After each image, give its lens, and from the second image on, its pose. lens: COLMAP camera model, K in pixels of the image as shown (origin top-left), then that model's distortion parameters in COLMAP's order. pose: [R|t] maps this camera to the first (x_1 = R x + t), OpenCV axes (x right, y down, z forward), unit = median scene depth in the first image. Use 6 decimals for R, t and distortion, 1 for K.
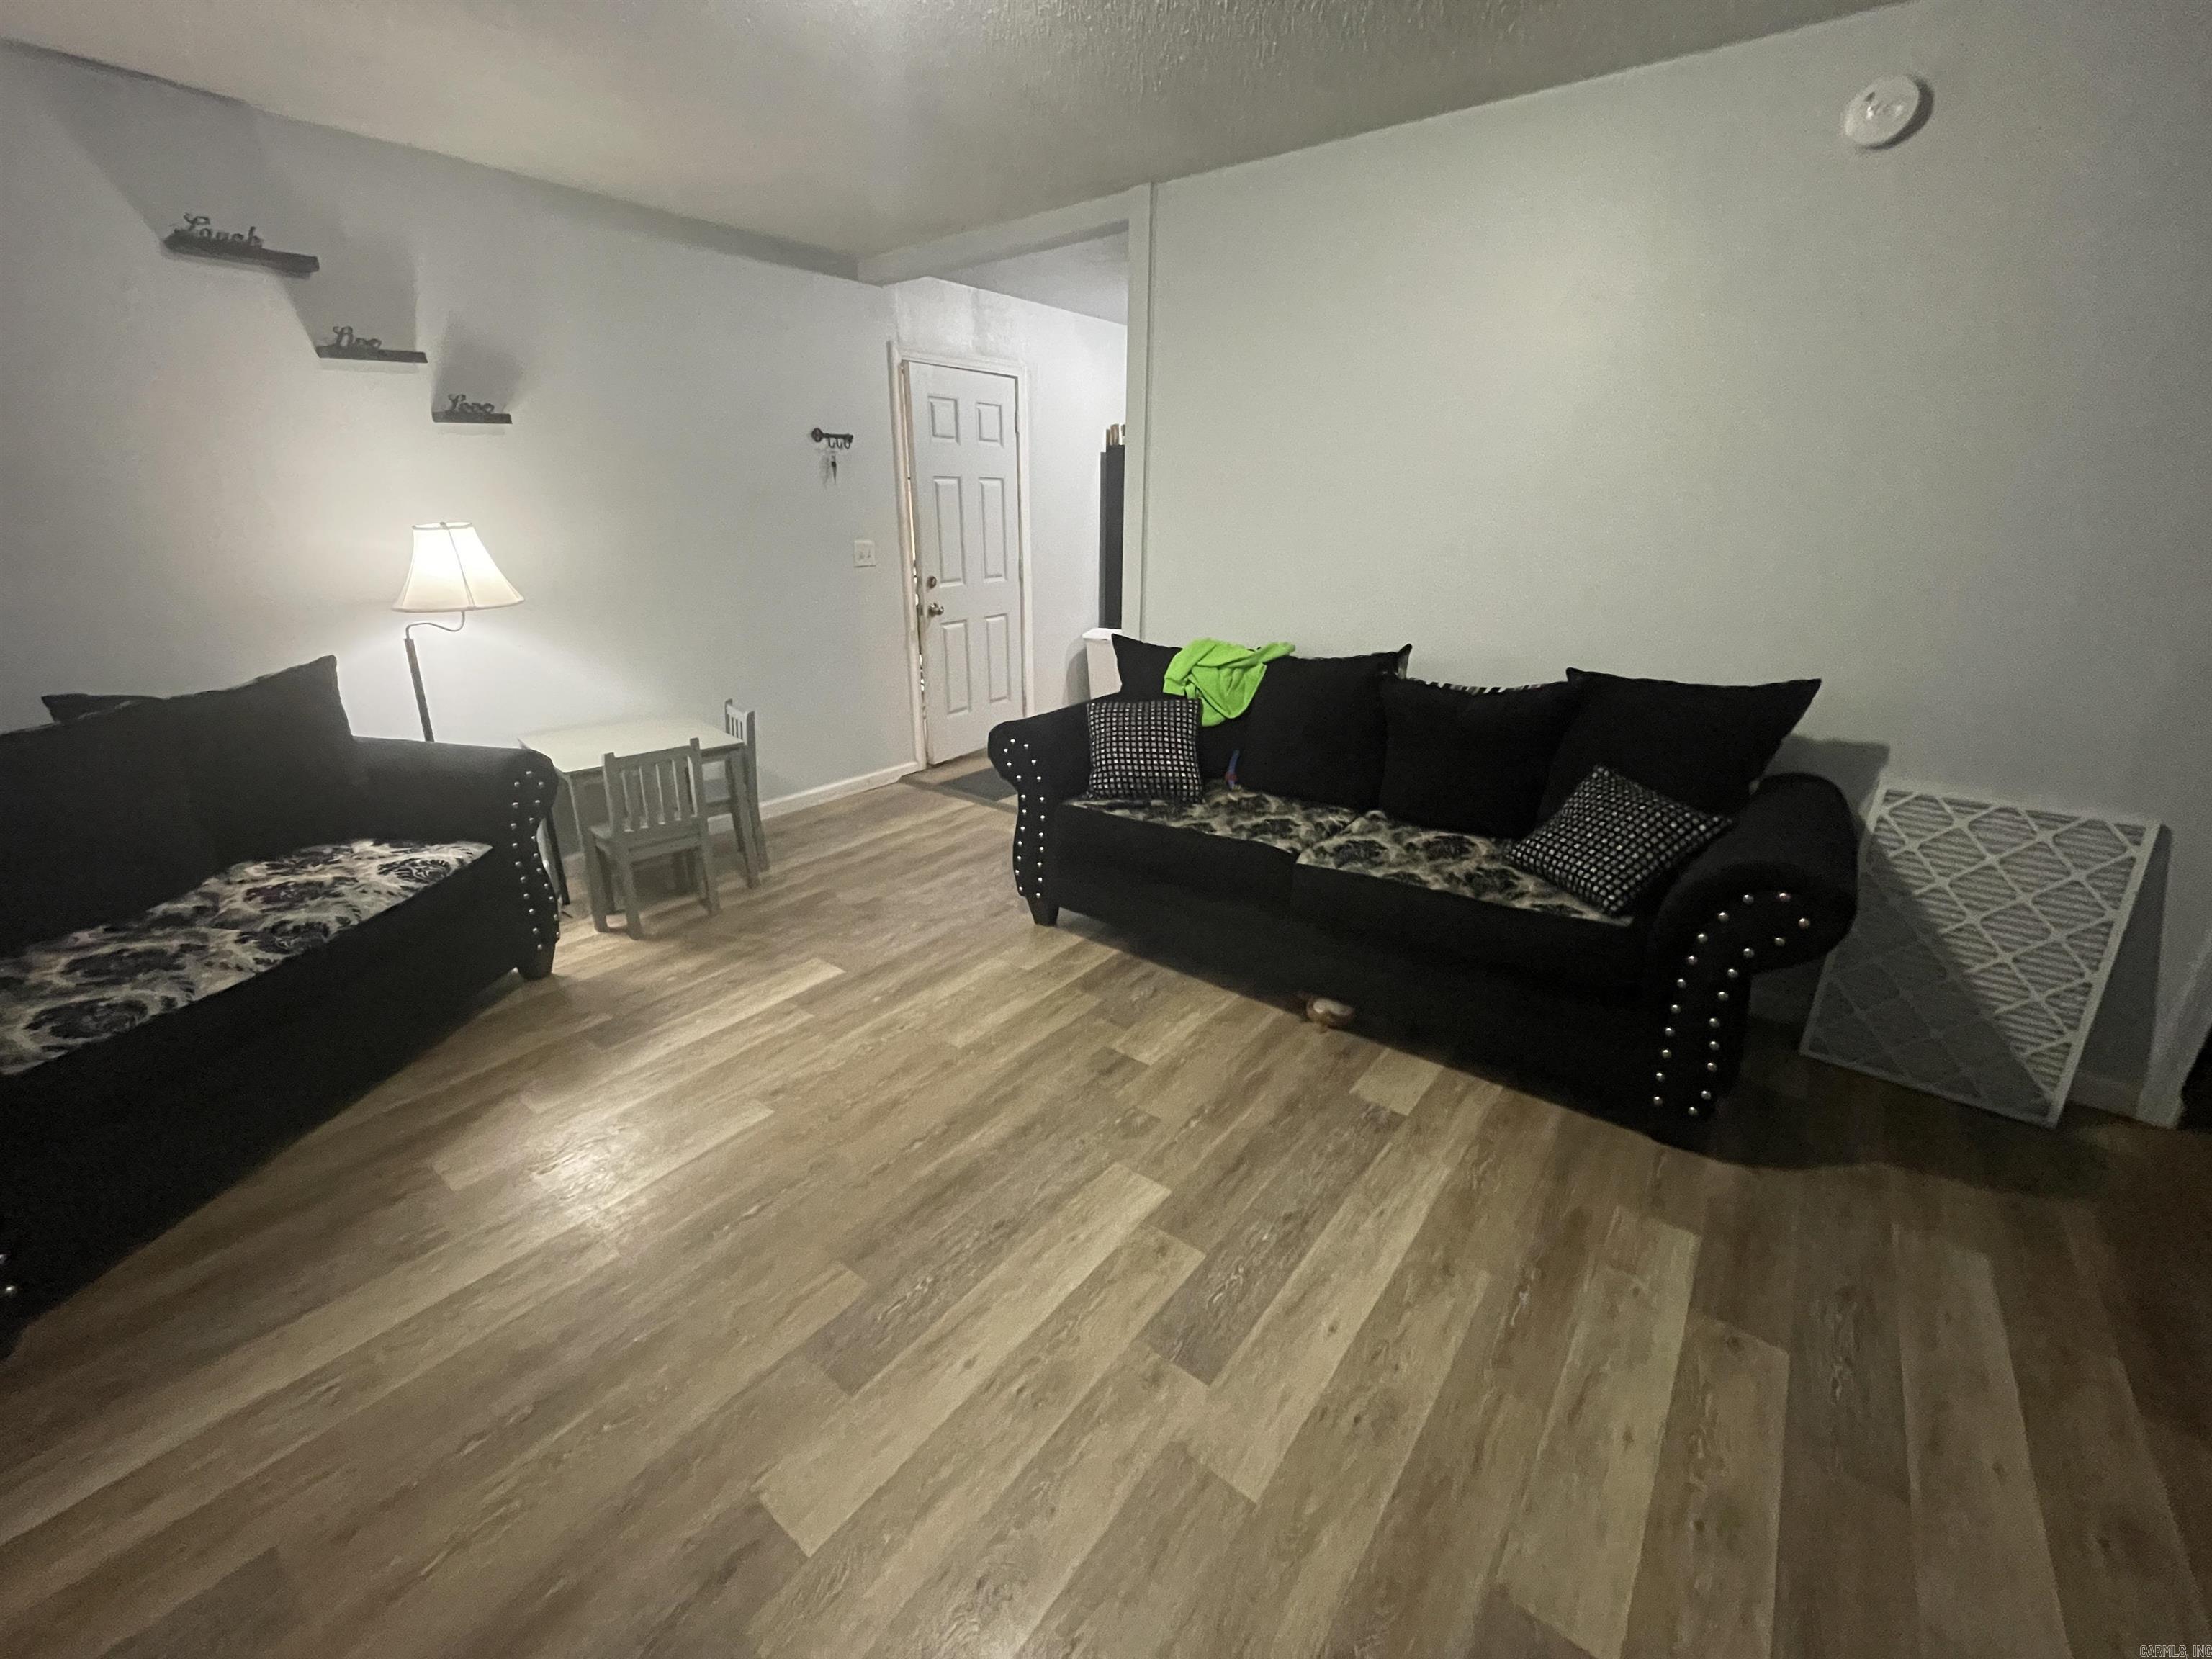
lens RADIAL K [[896.8, 0, 1101.8], [0, 896.8, 830.9], [0, 0, 1]] dist [-0.001828, -0.000297]
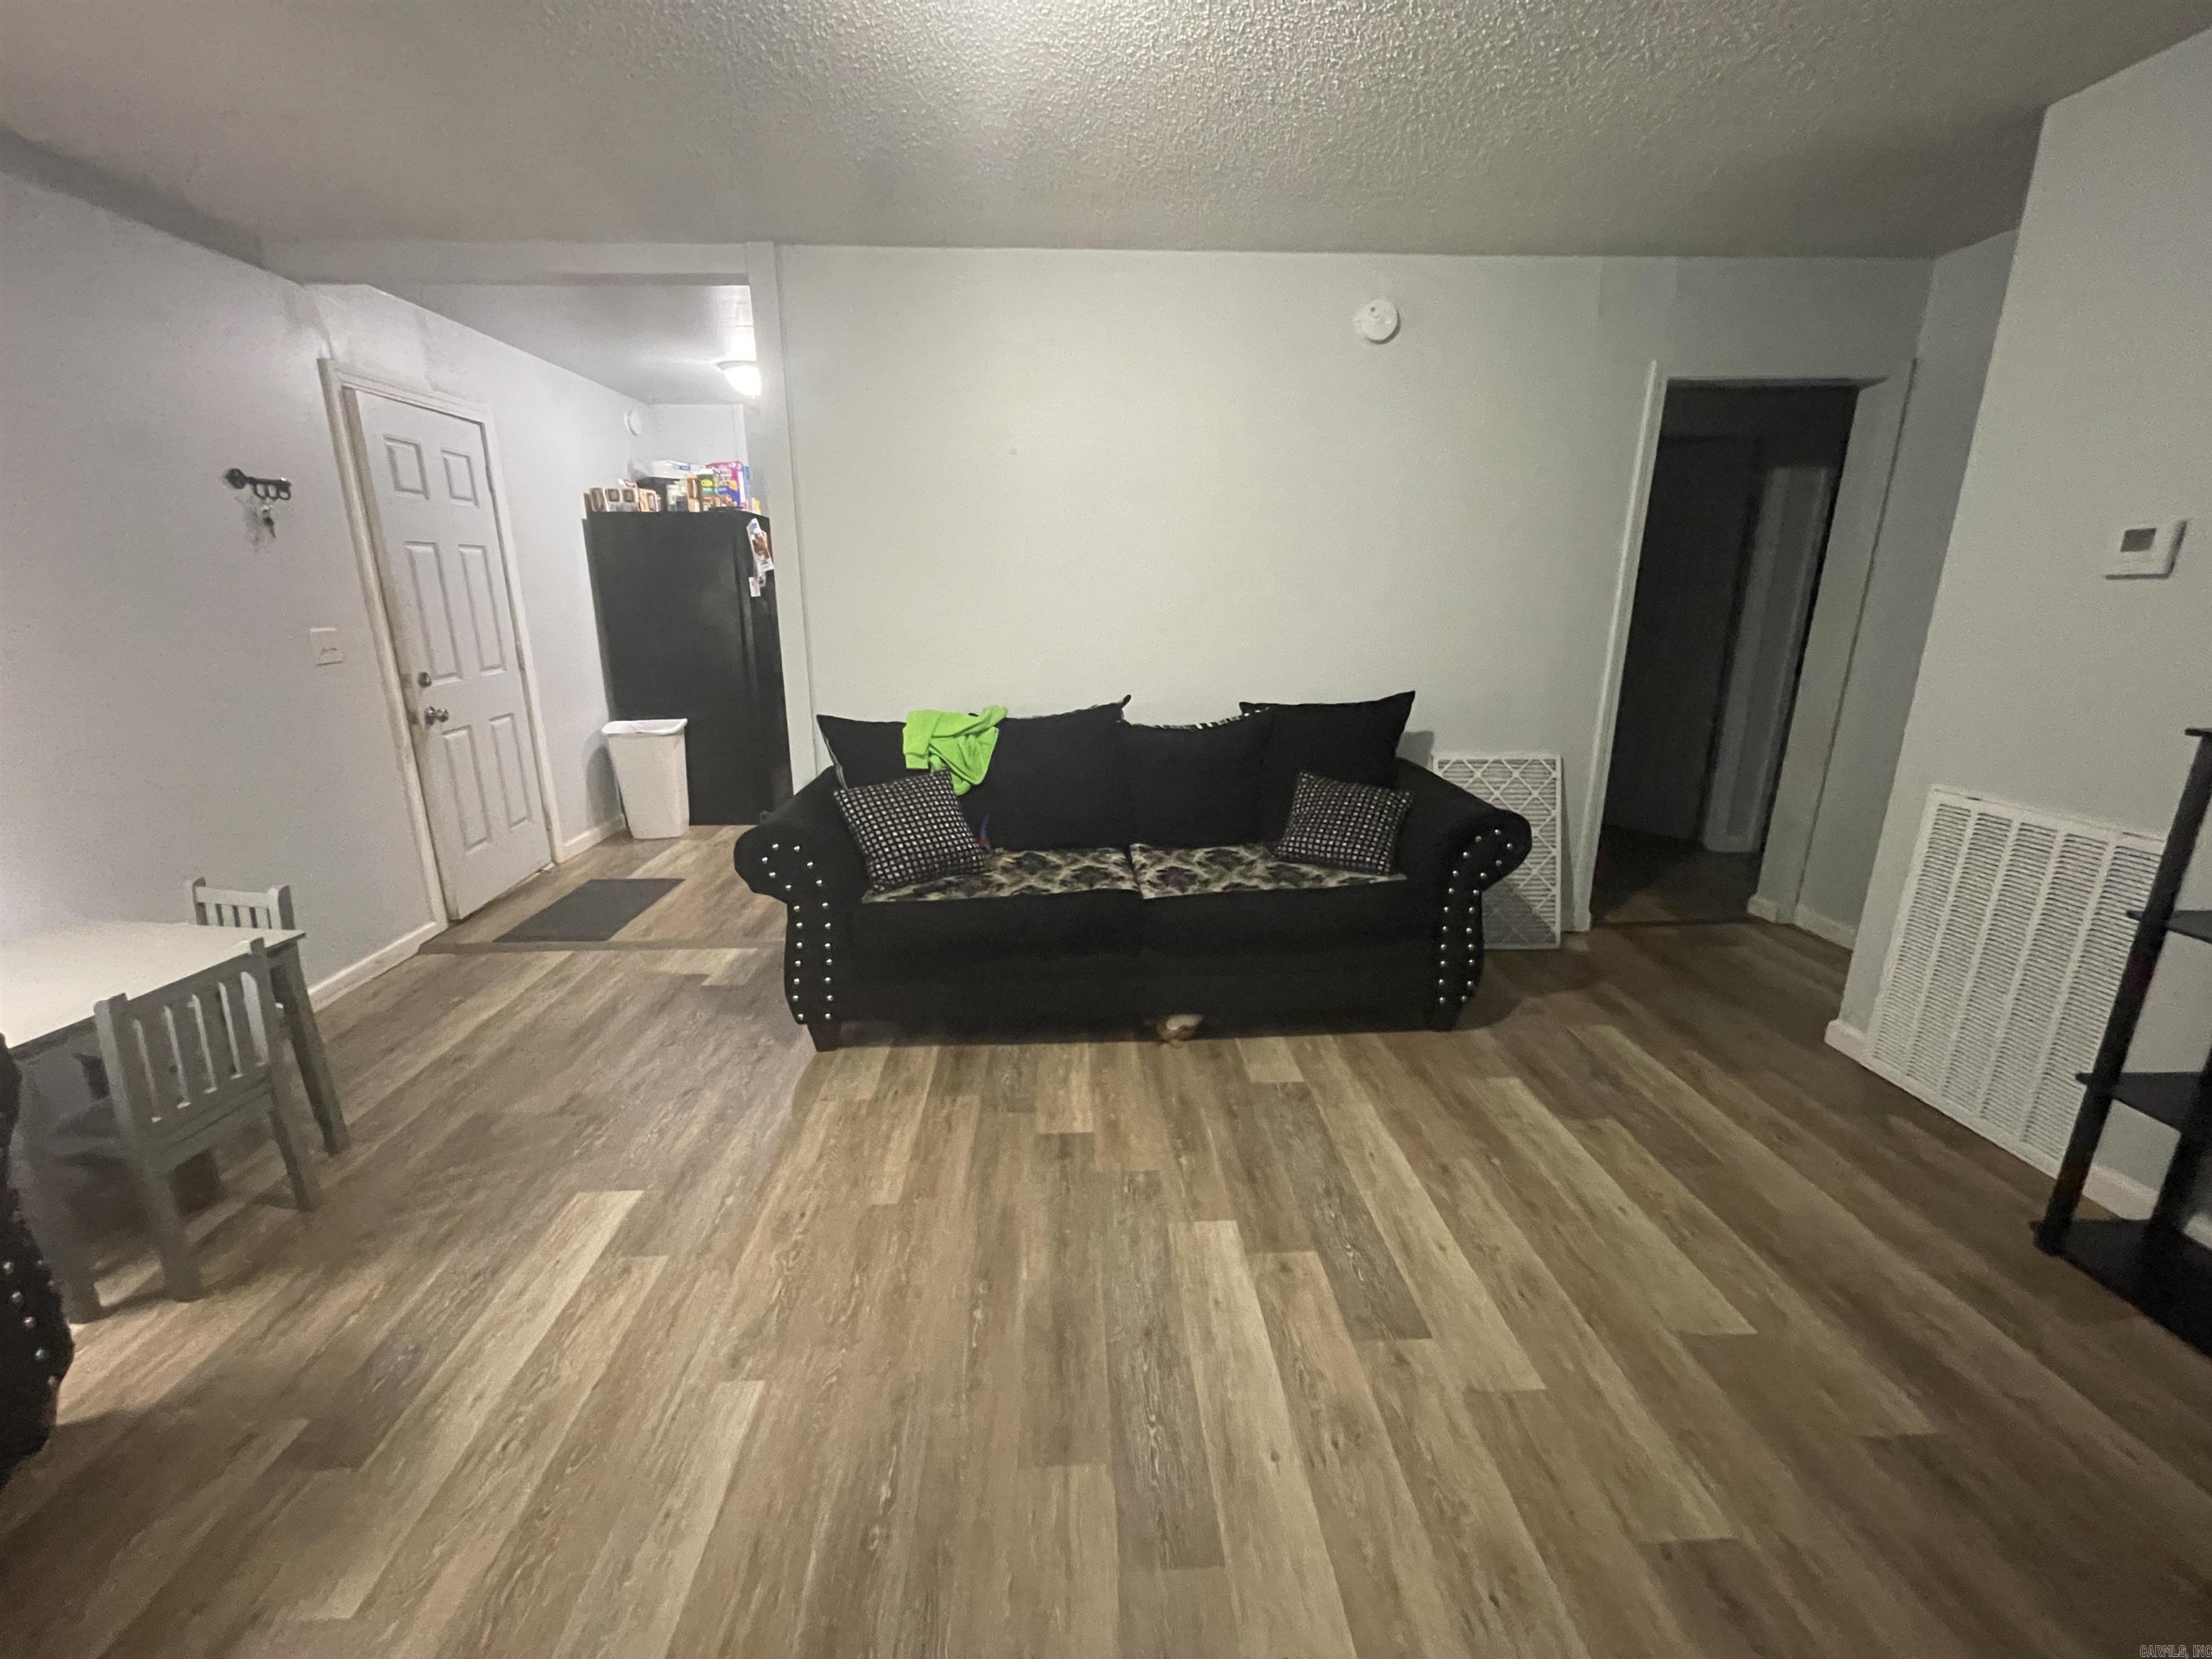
lens RADIAL K [[894.8, 0, 1109.9], [0, 894.8, 827.3], [0, 0, 1]] dist [-0.004176, -0.000310]
pose [[0.760107, -0.174440, 0.625946, -0.445927], [0.224402, 0.974496, -0.000923, -0.052941], [-0.609821, 0.141166, 0.779866, 0.164765]]
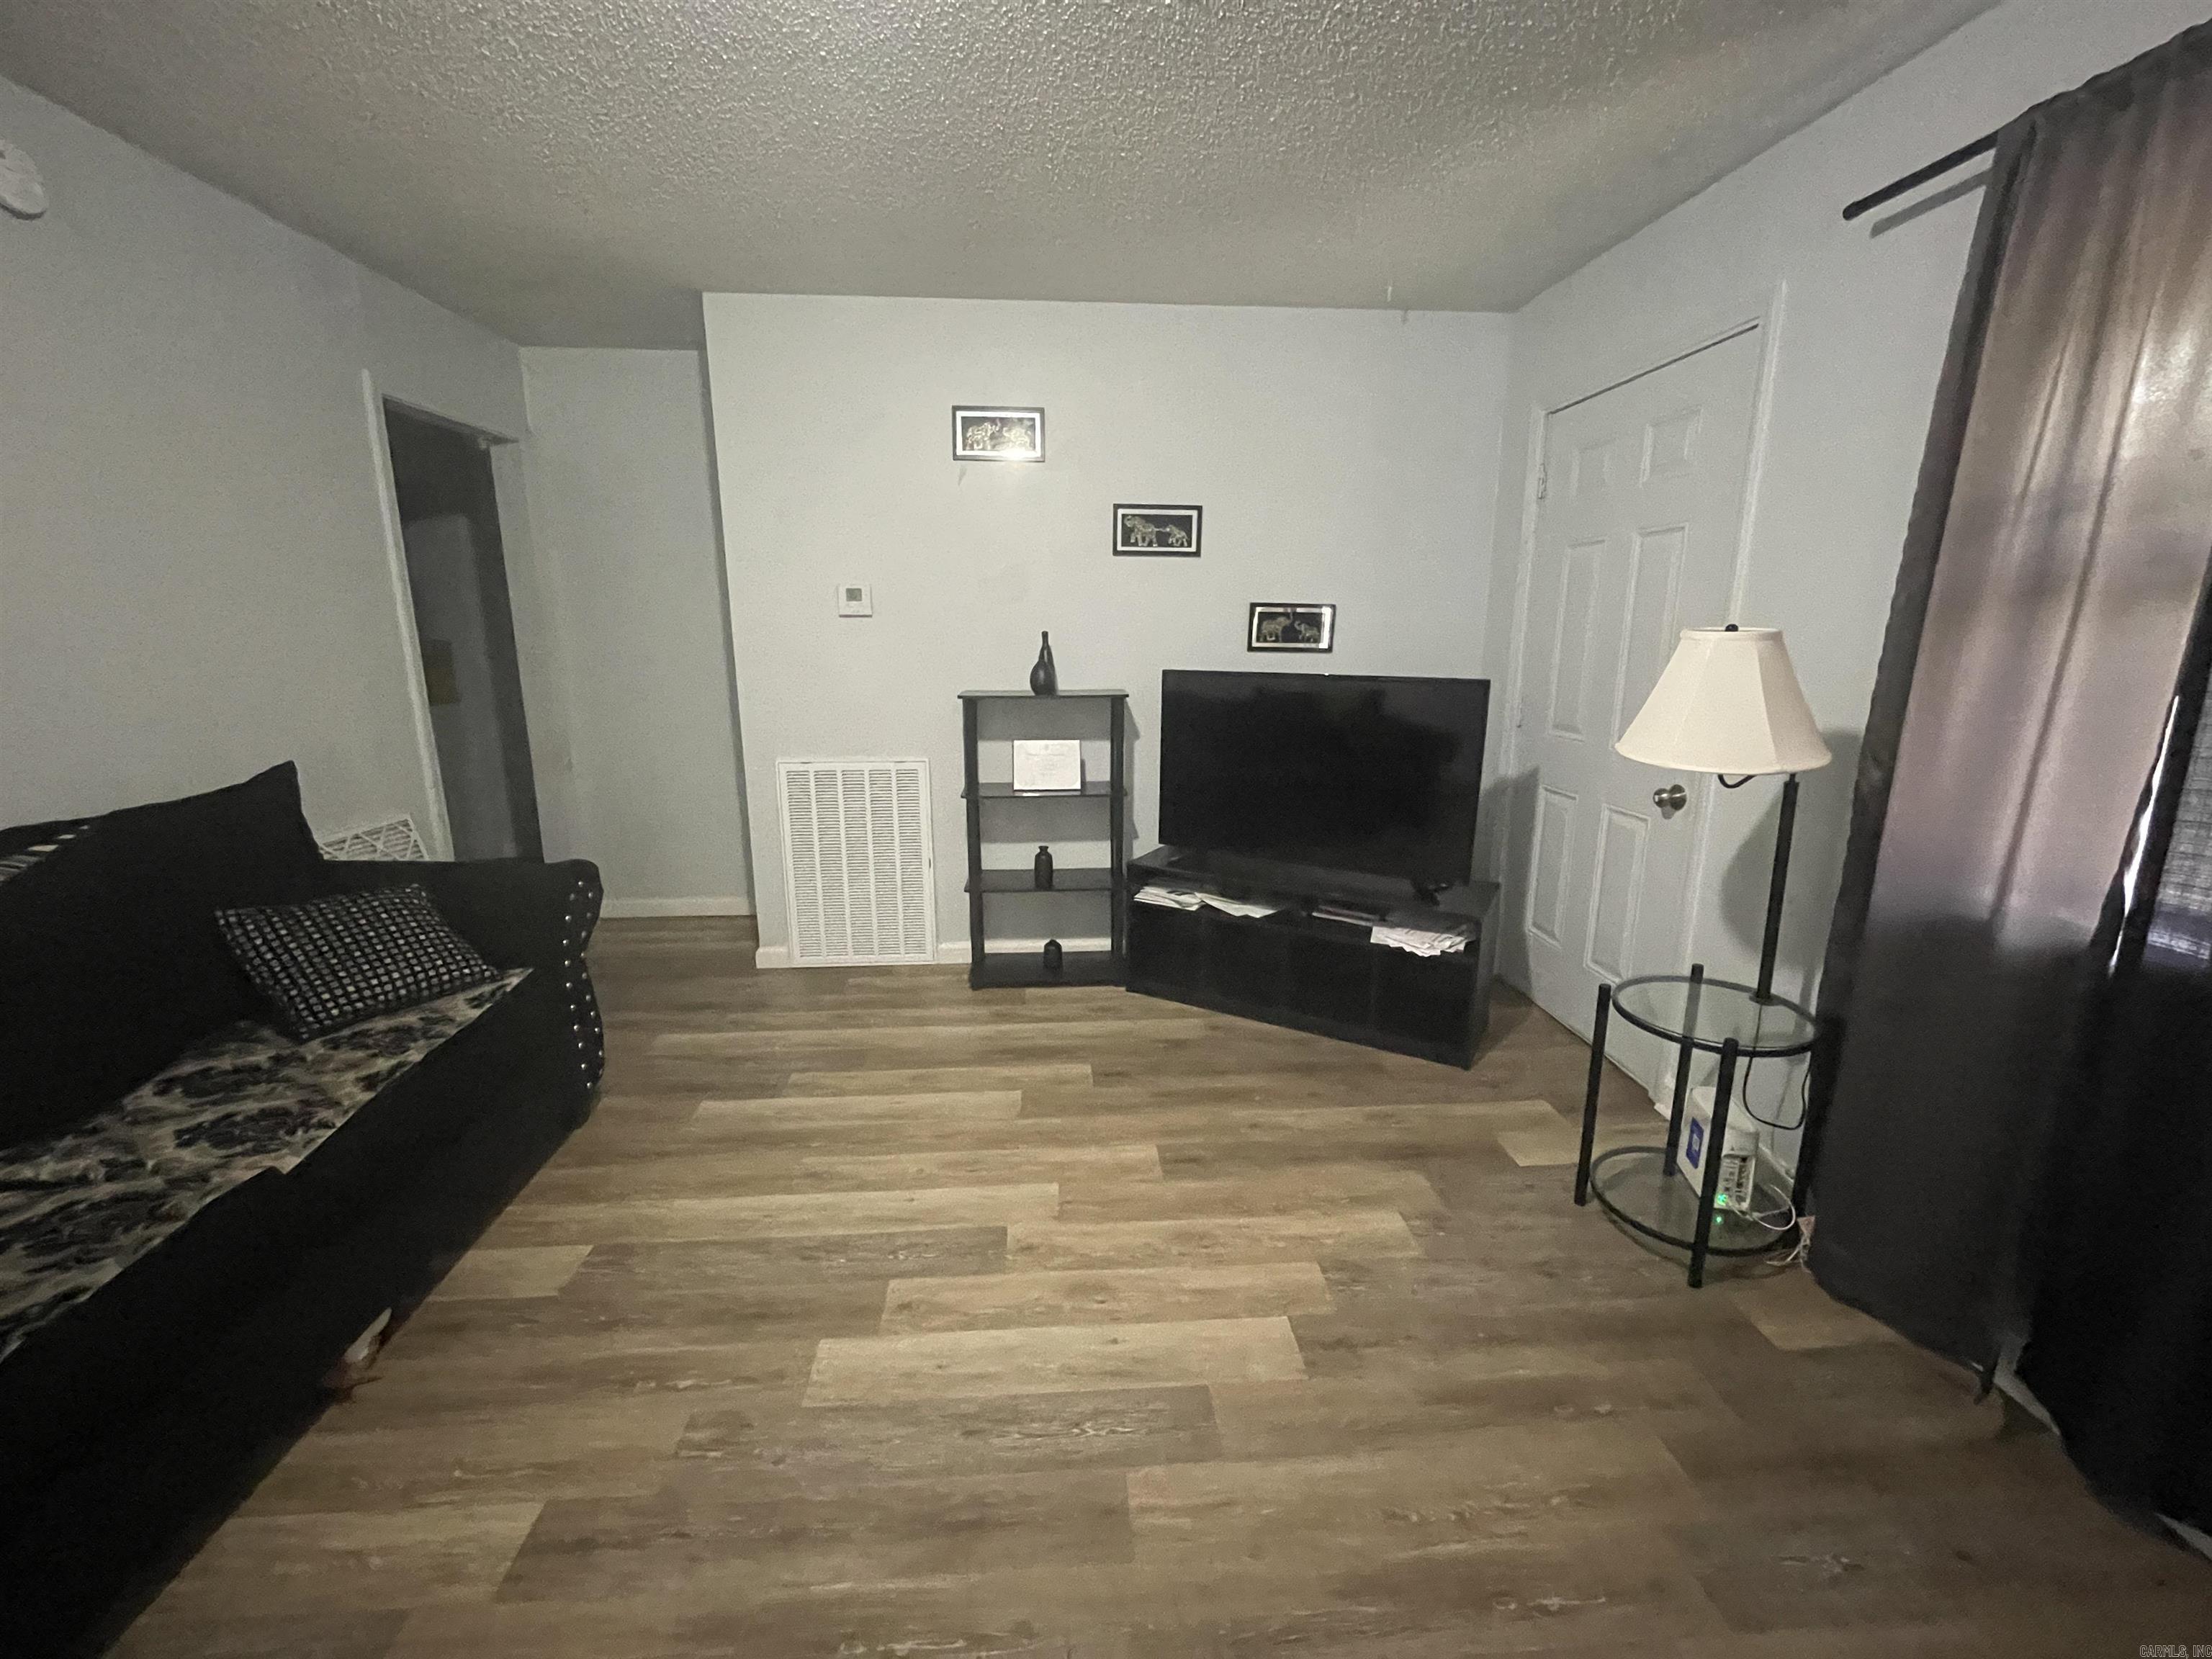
lens RADIAL K [[899.6, 0, 1086.4], [0, 899.6, 824.8], [0, 0, 1]] dist [-0.000877, -0.000111]
pose [[-0.657035, -0.169759, 0.734497, -0.499216], [0.246403, 0.872441, 0.422058, -0.269505], [-0.712454, 0.458289, -0.531395, 0.785776]]
